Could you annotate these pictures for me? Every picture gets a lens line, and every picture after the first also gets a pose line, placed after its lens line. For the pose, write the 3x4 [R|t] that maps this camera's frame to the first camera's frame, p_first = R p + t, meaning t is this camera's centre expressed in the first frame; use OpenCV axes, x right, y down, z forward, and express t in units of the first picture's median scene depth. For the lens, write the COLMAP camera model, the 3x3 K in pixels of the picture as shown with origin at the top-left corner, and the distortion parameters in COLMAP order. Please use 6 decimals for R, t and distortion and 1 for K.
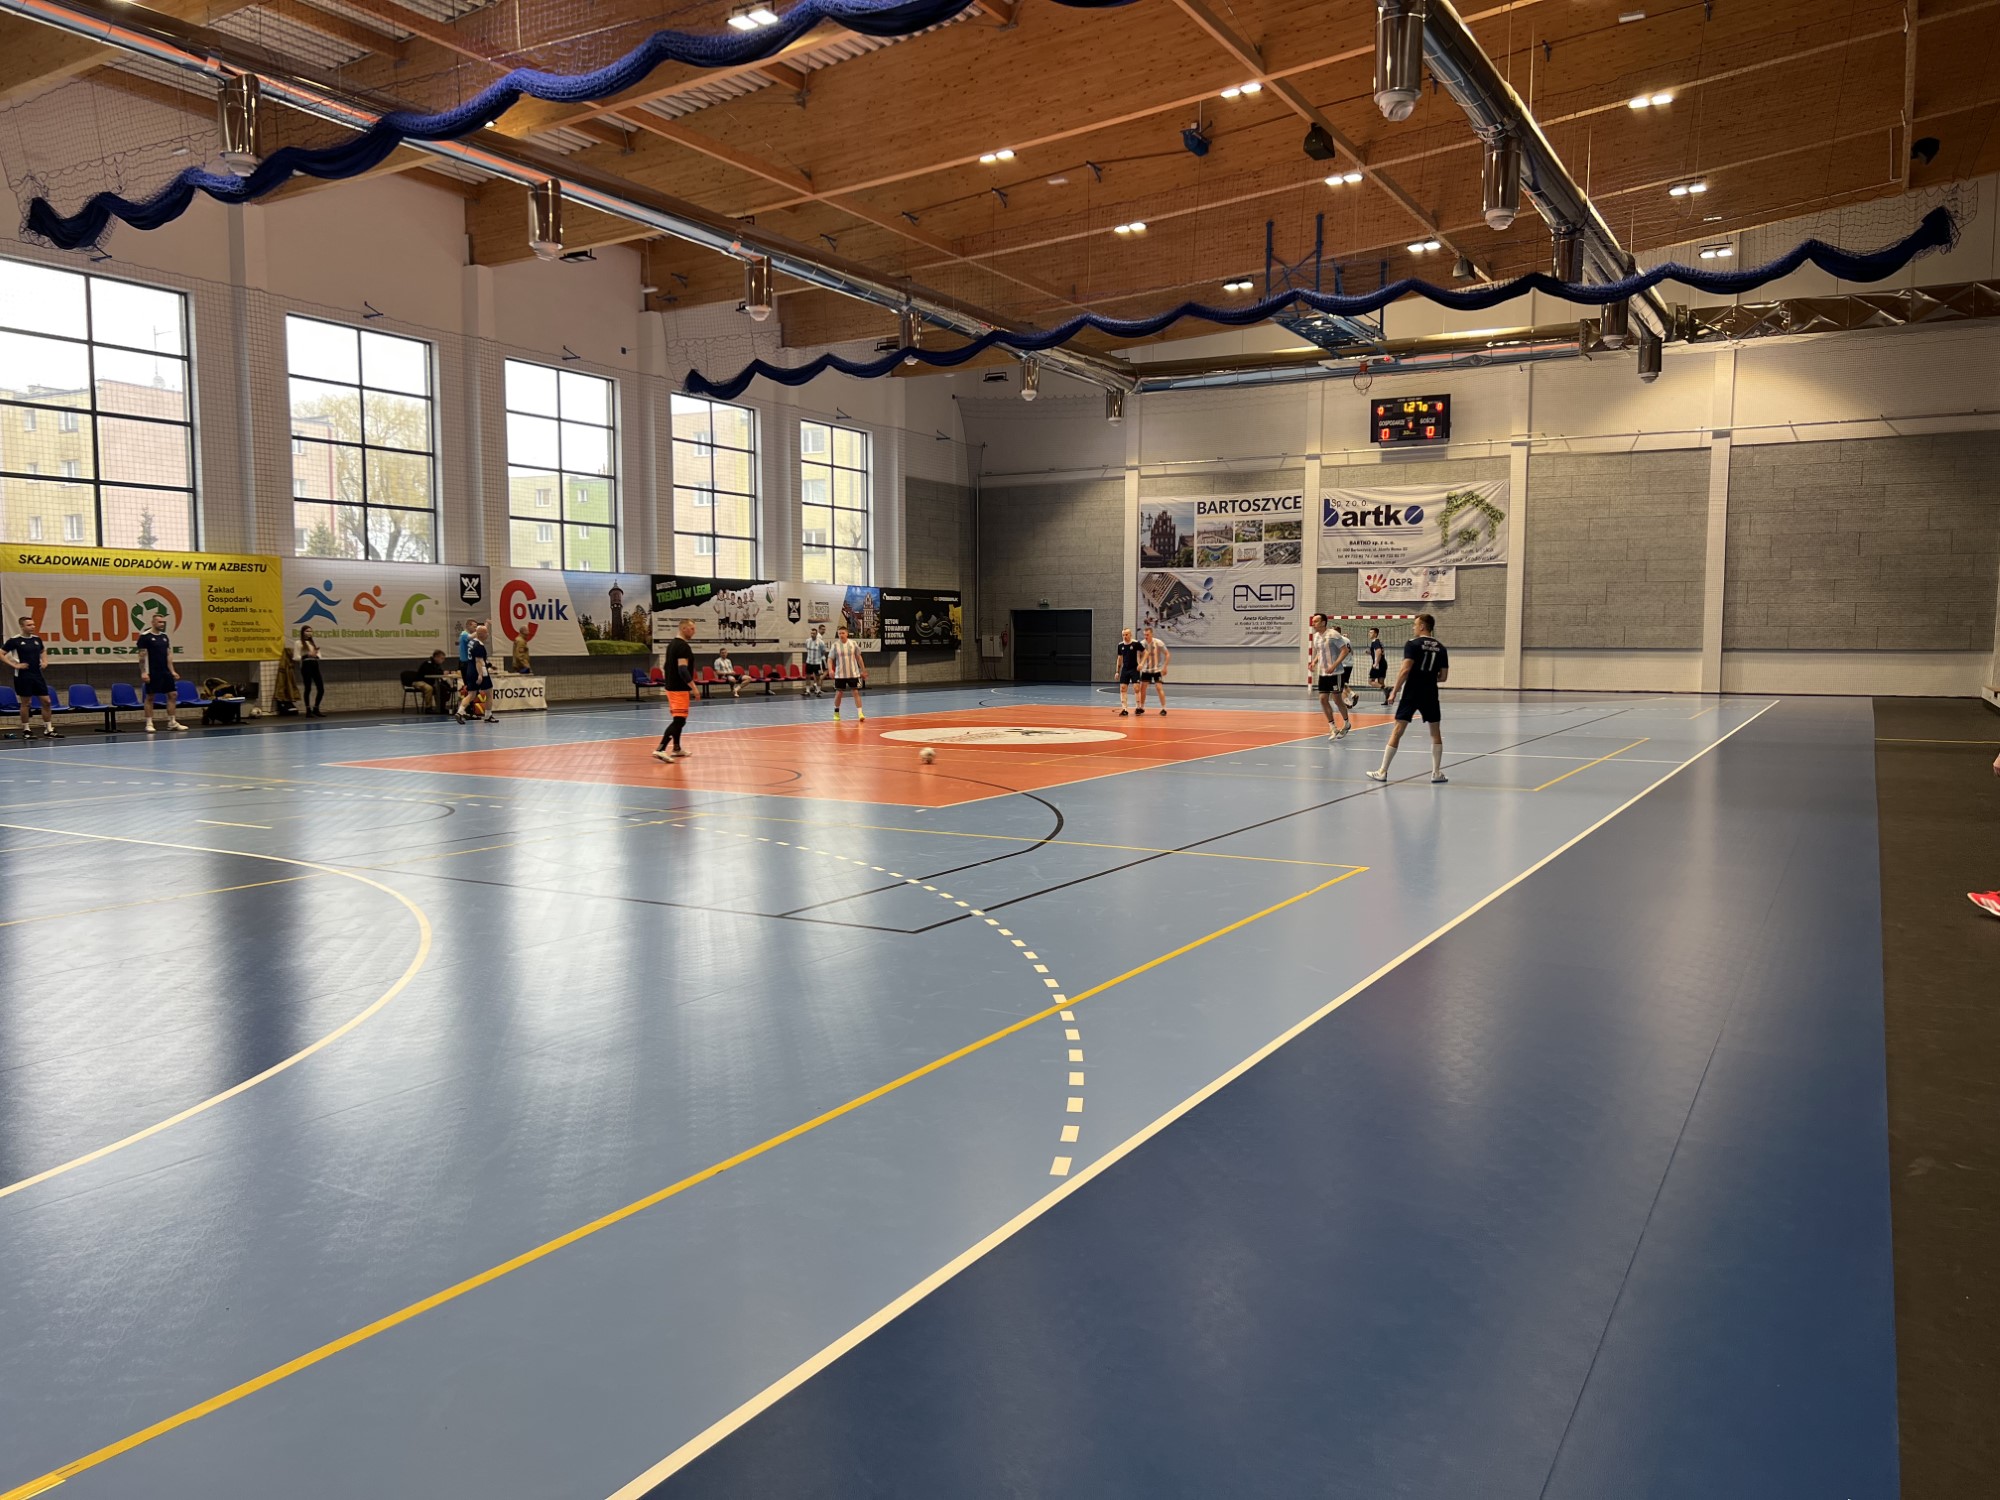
lens RADIAL K [[1505.7, 0, 1003.8], [0, 1505.7, 763.6], [0, 0, 1]] dist [0.053065, -0.055241]
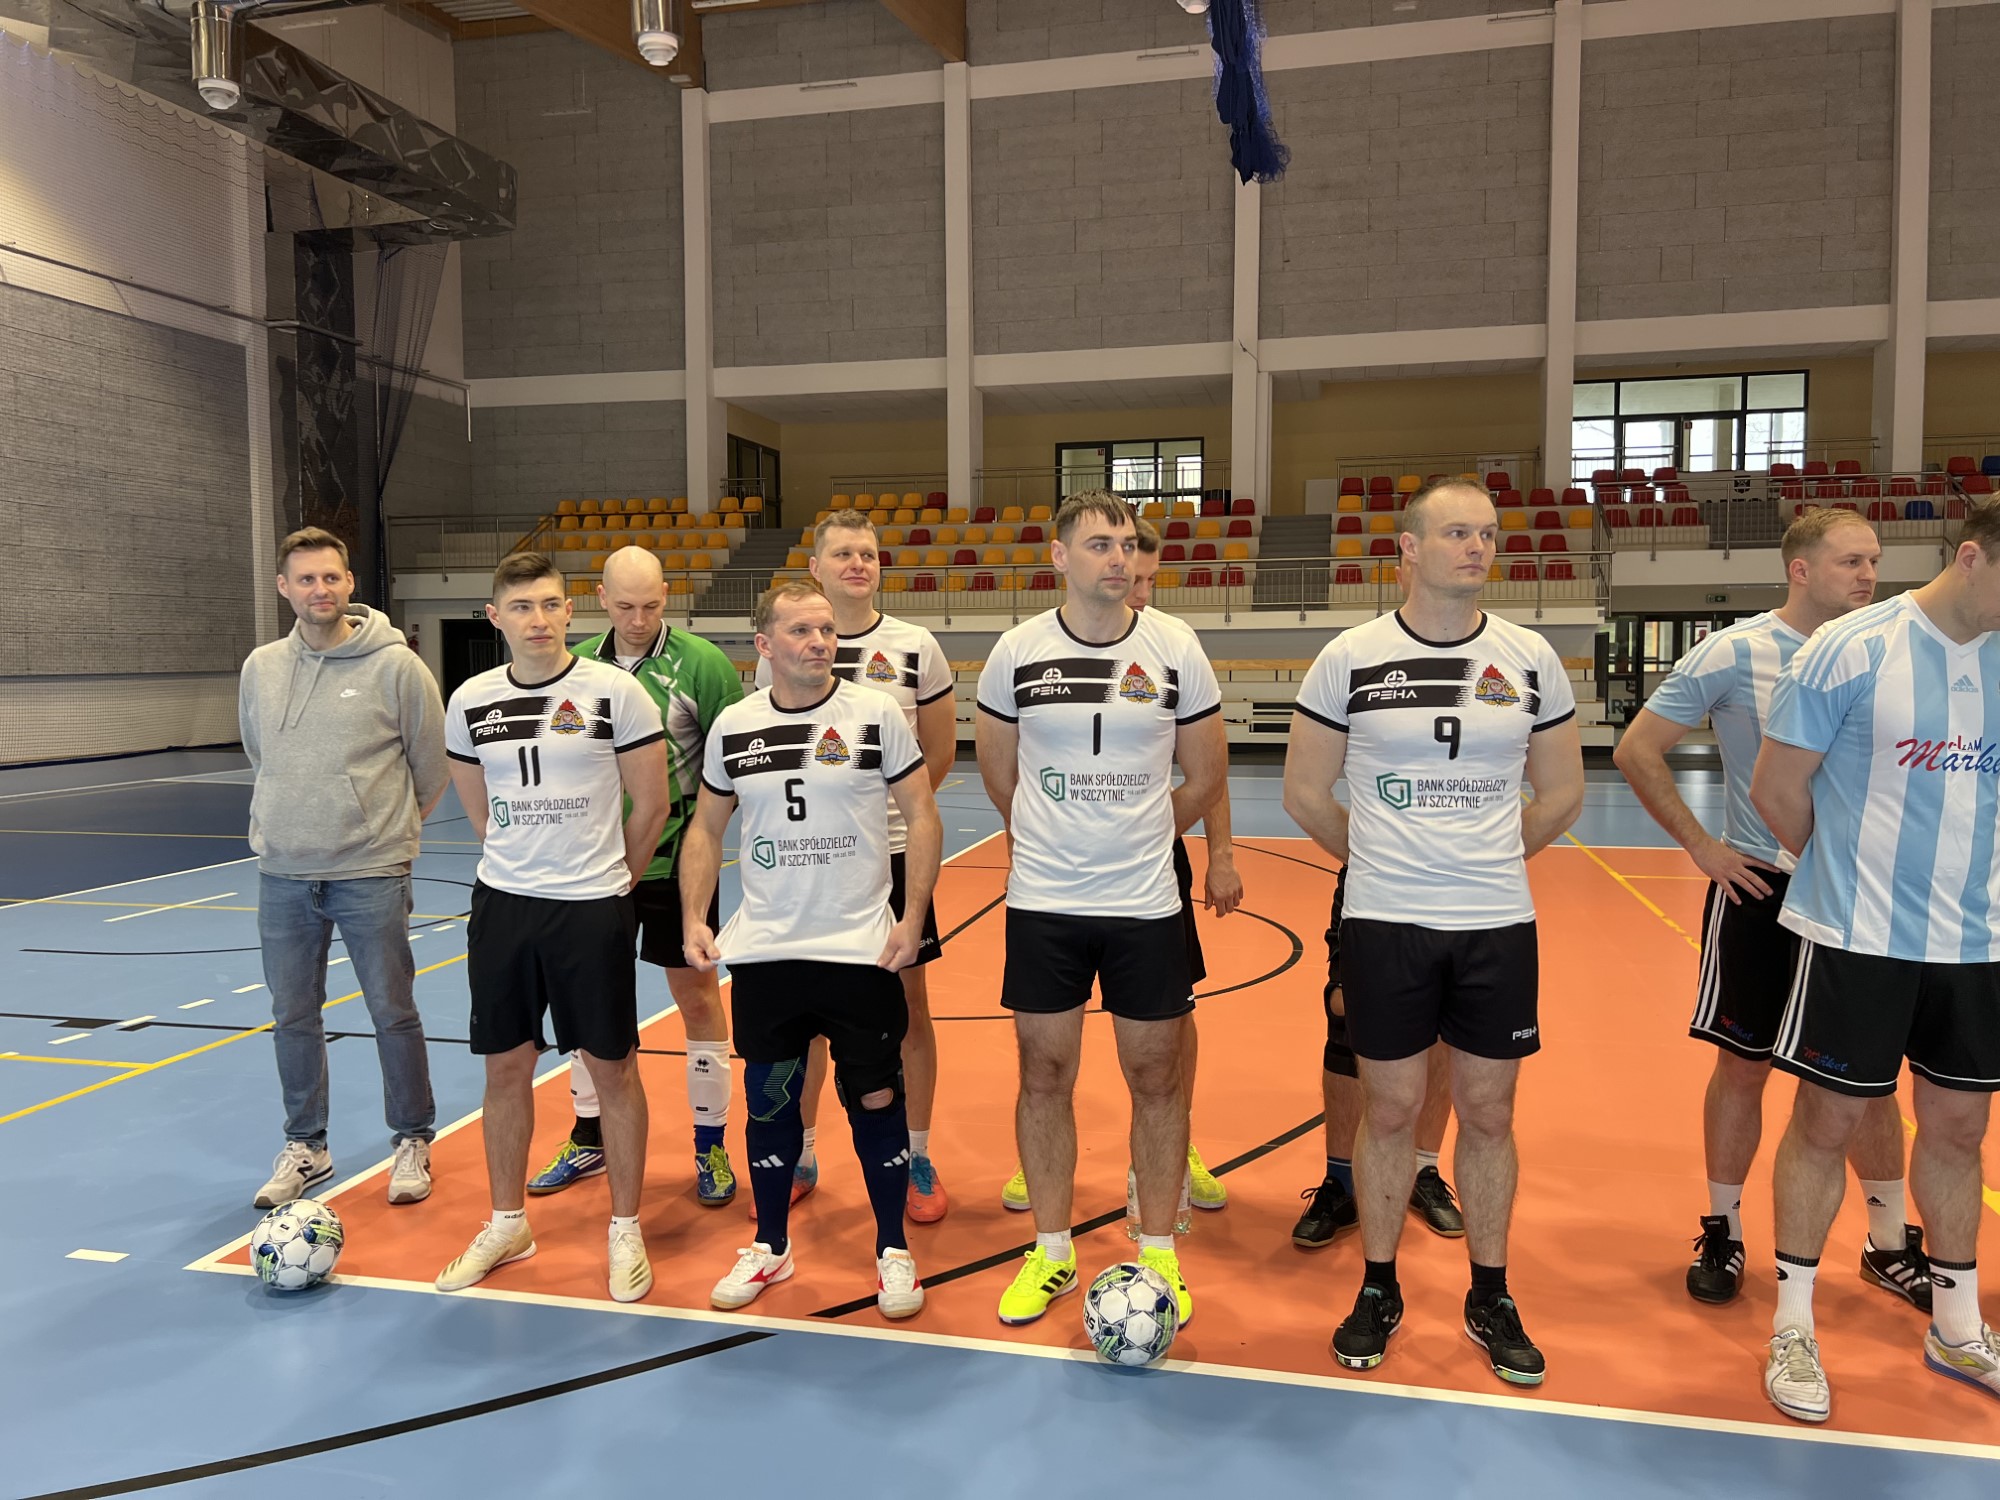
lens RADIAL K [[1505.7, 0, 987.9], [0, 1505.7, 736.4], [0, 0, 1]] dist [0.053065, -0.055241]
pose [[-0.284235, -0.057792, 0.957011, -0.080242], [0.089191, 0.992259, 0.086410, -0.066360], [-0.954597, 0.109917, -0.276880, 0.770271]]
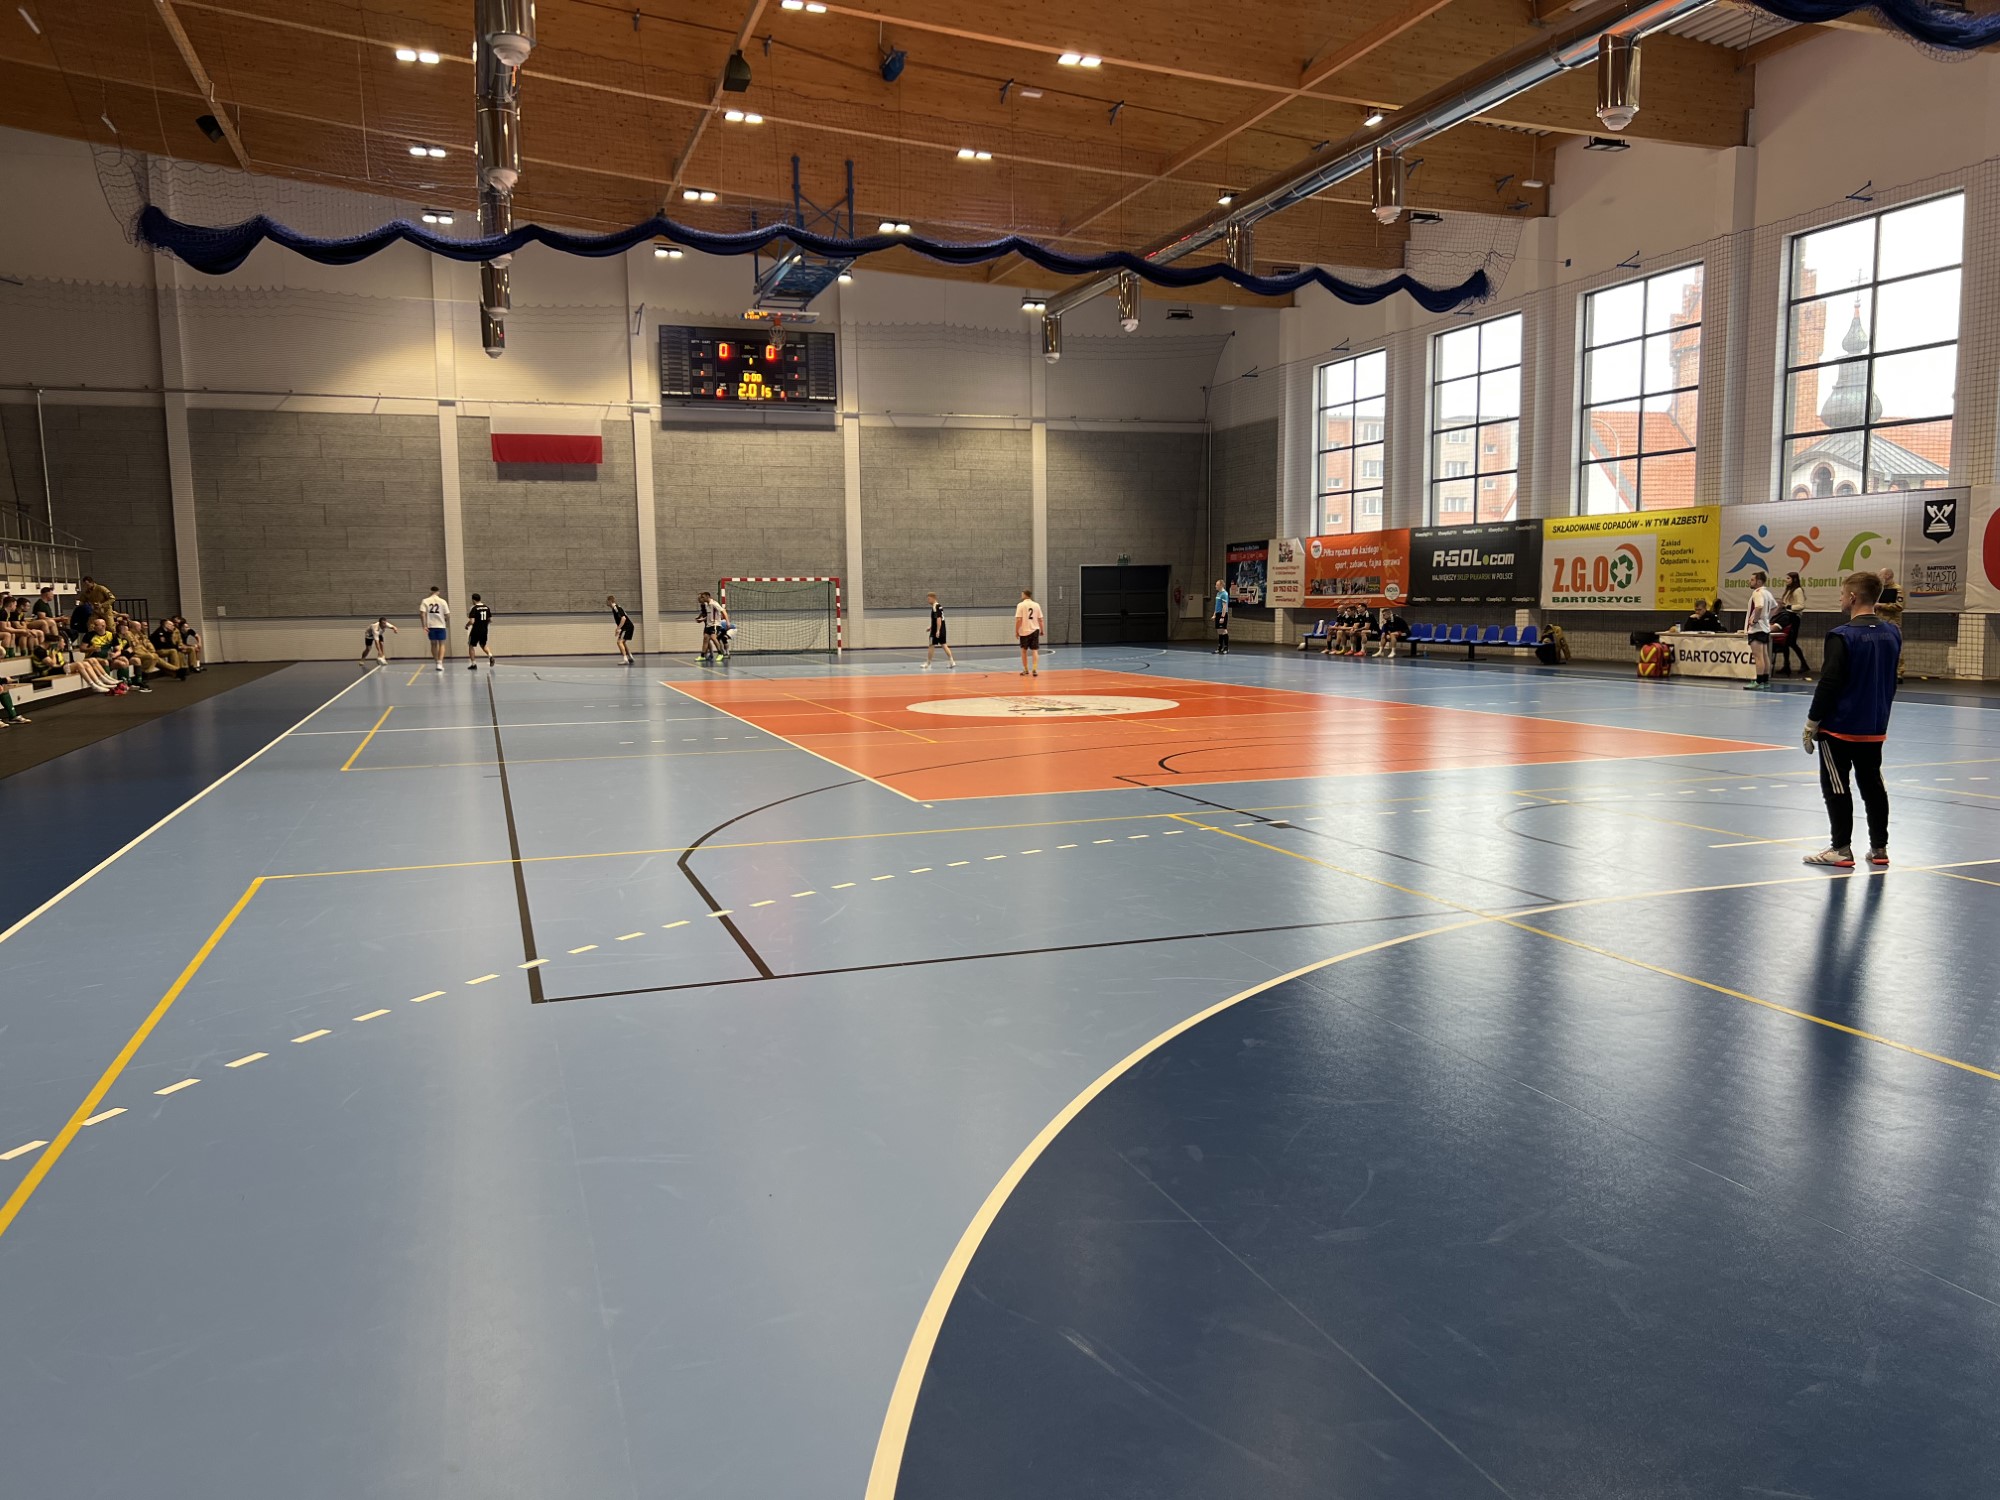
lens RADIAL K [[1505.7, 0, 986.6], [0, 1505.7, 761.1], [0, 0, 1]] dist [0.053065, -0.055241]
pose [[-0.663339, 0.090277, -0.742854, 0.394969], [-0.052352, 0.984666, 0.166412, -0.075015], [0.746486, 0.149278, -0.648441, 0.877161]]
